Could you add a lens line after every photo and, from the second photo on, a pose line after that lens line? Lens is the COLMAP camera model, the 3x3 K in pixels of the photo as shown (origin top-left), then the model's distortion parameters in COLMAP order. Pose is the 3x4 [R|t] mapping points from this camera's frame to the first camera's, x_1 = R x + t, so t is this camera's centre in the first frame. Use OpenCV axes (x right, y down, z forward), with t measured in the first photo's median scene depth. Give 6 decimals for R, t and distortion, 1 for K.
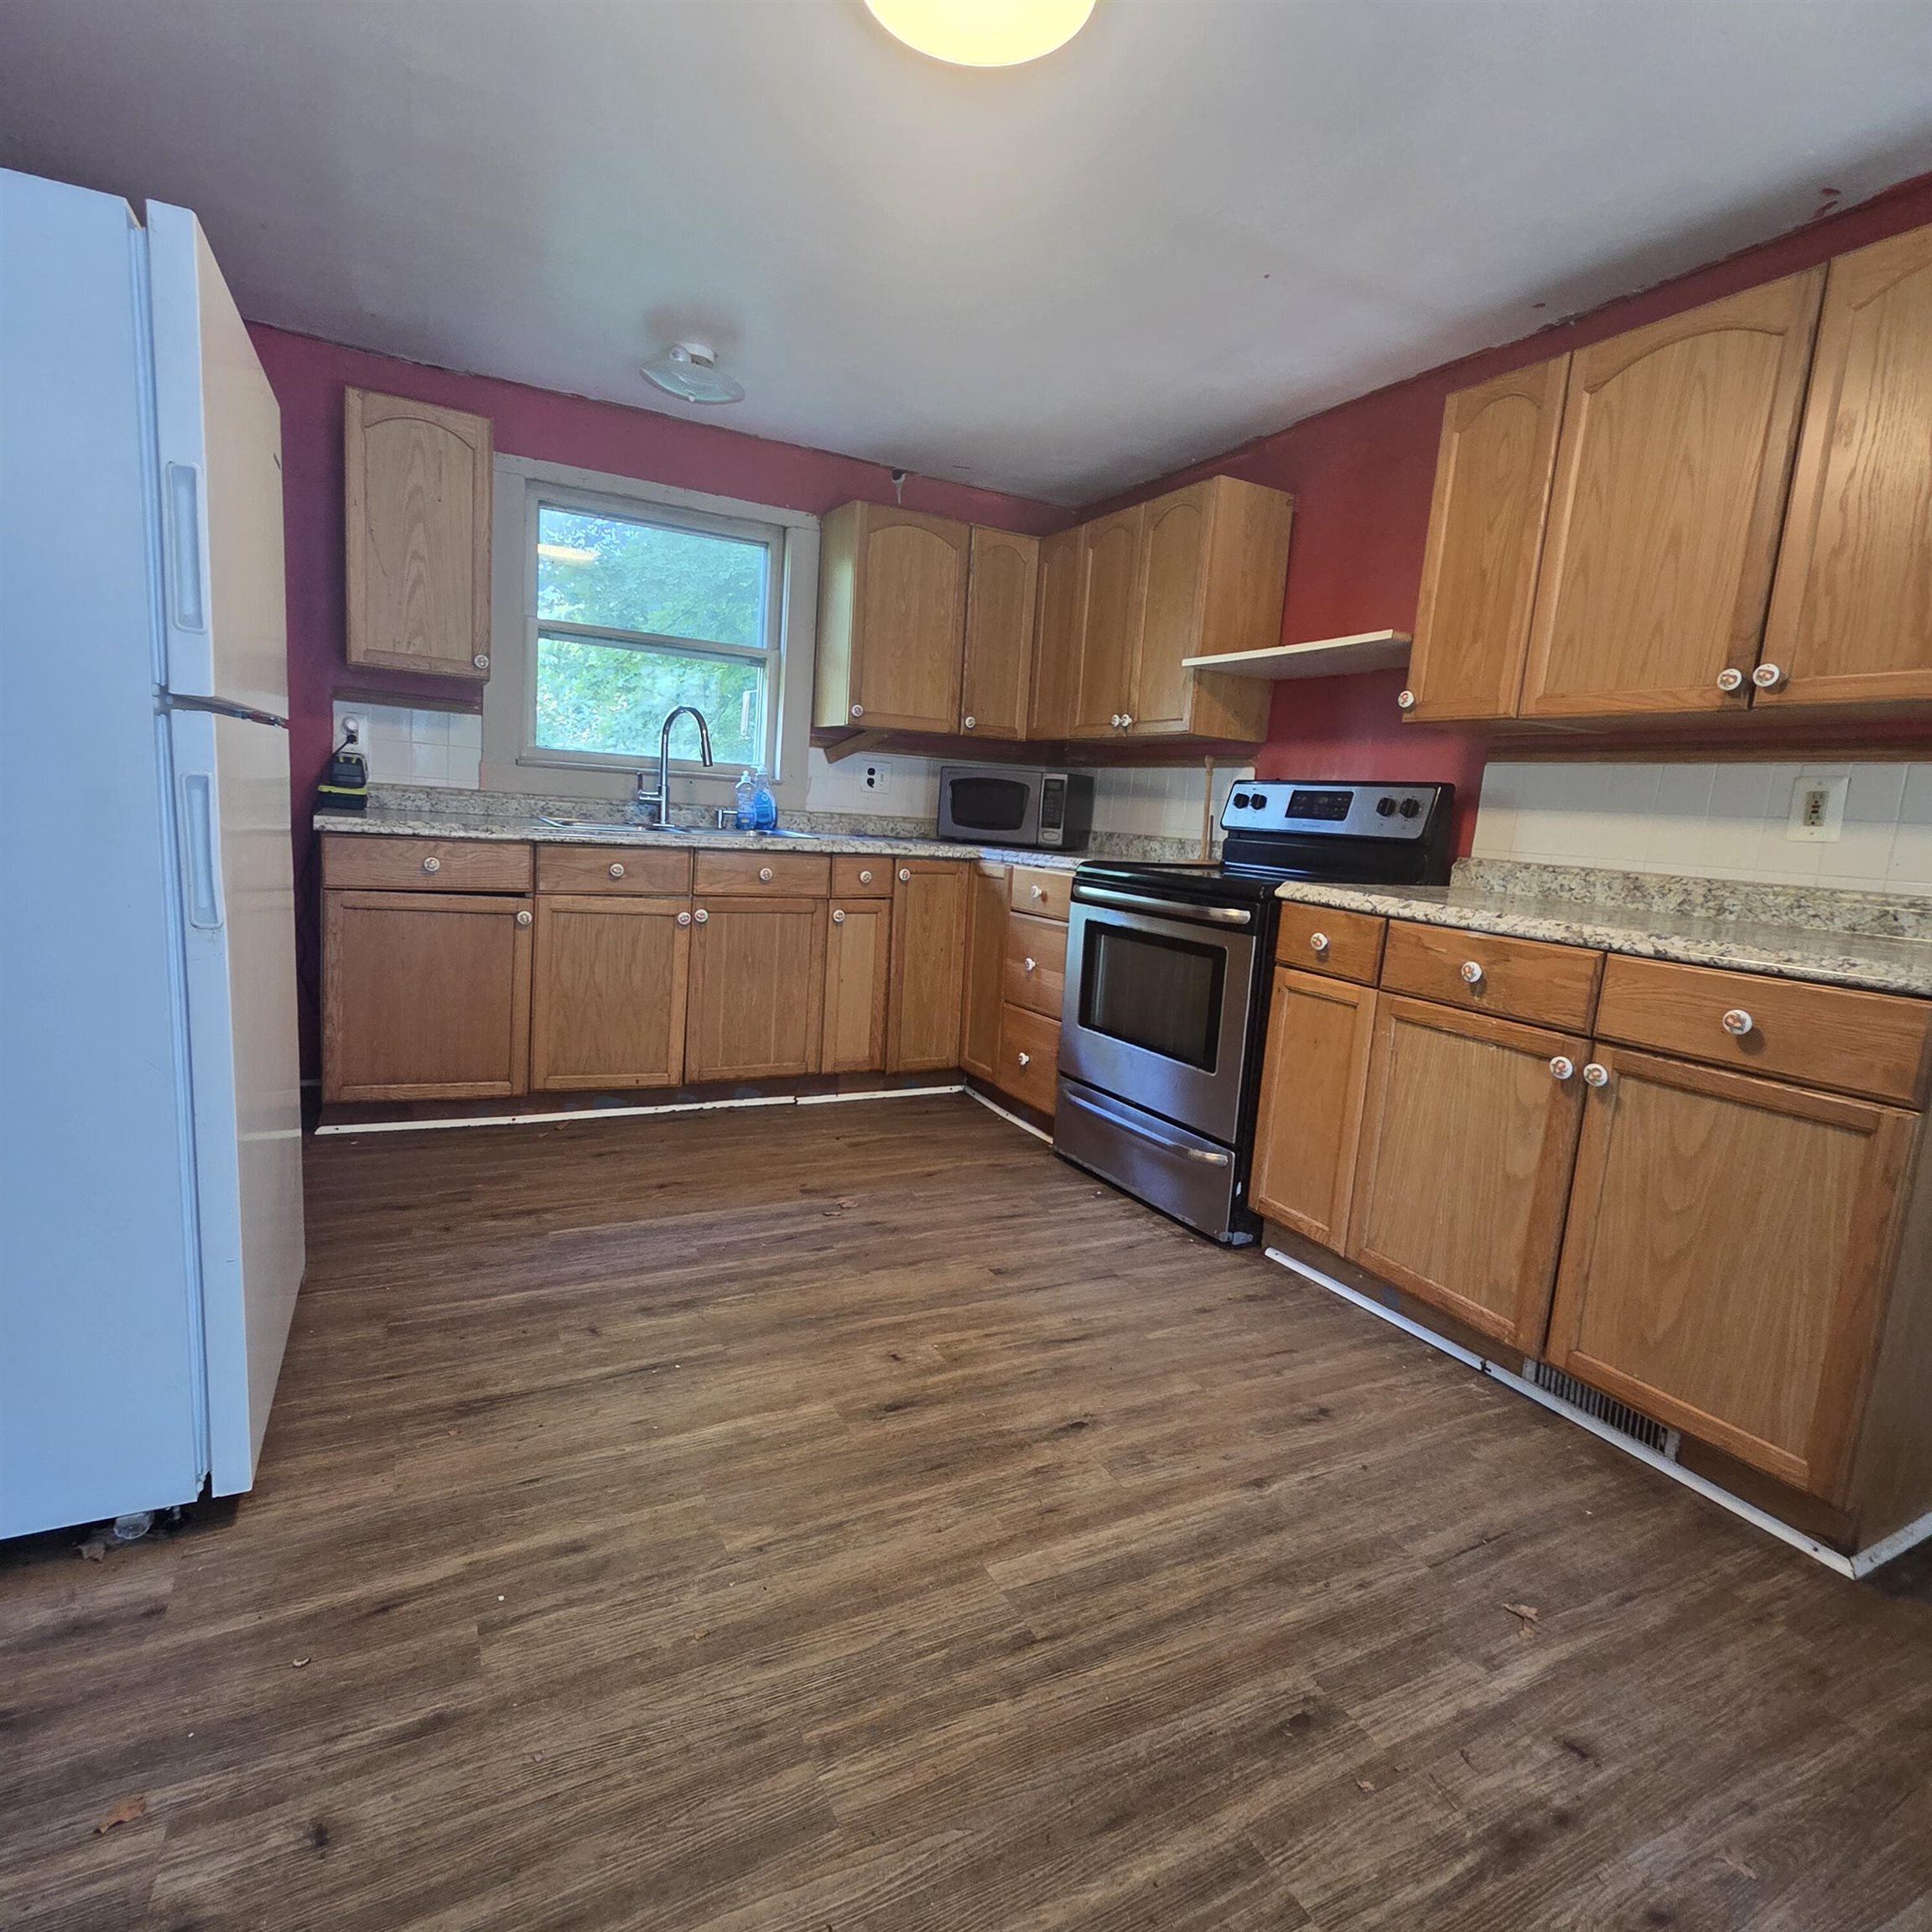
lens RADIAL K [[1053.1, 0, 967.3], [0, 1053.1, 975.6], [0, 0, 1]] dist [0.012674, -0.006472]
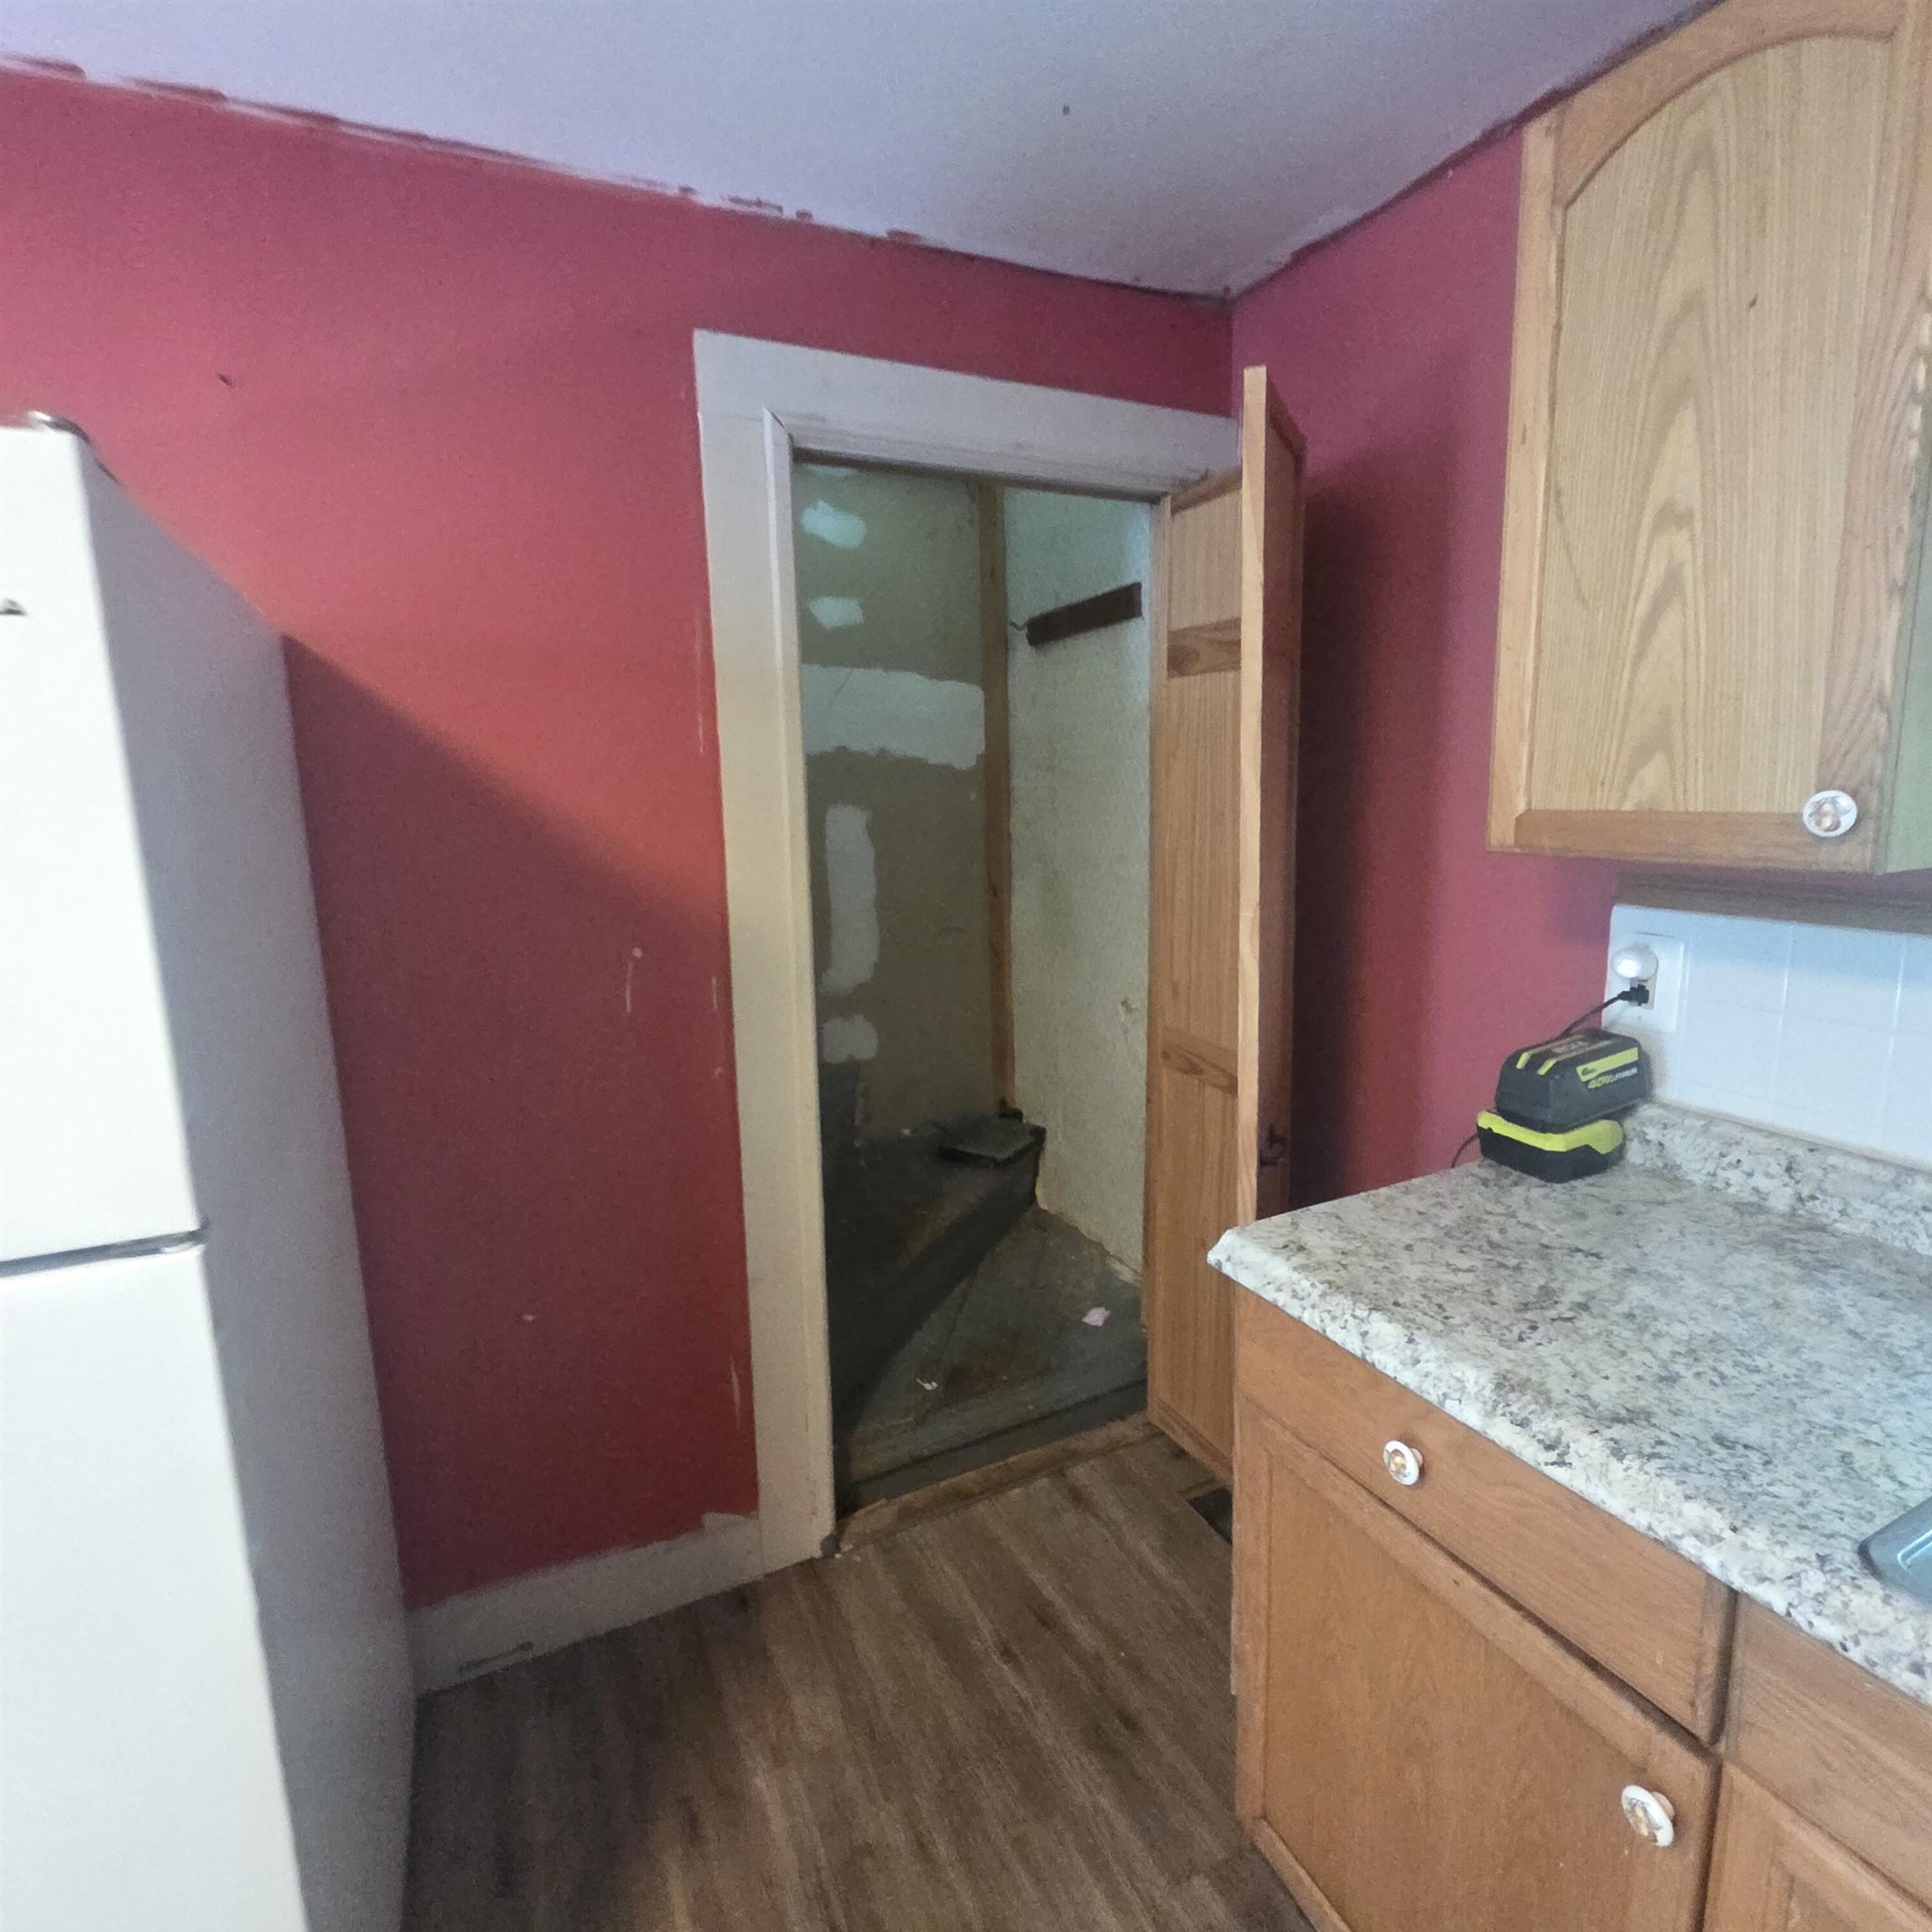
lens RADIAL K [[1053.1, 0, 972.1], [0, 1053.1, 963.8], [0, 0, 1]] dist [0.012674, -0.006472]
pose [[-0.034670, 0.095061, -0.994868, -0.160653], [-0.129582, 0.986635, 0.098790, -0.243918], [0.990962, 0.132342, -0.021888, 0.748503]]
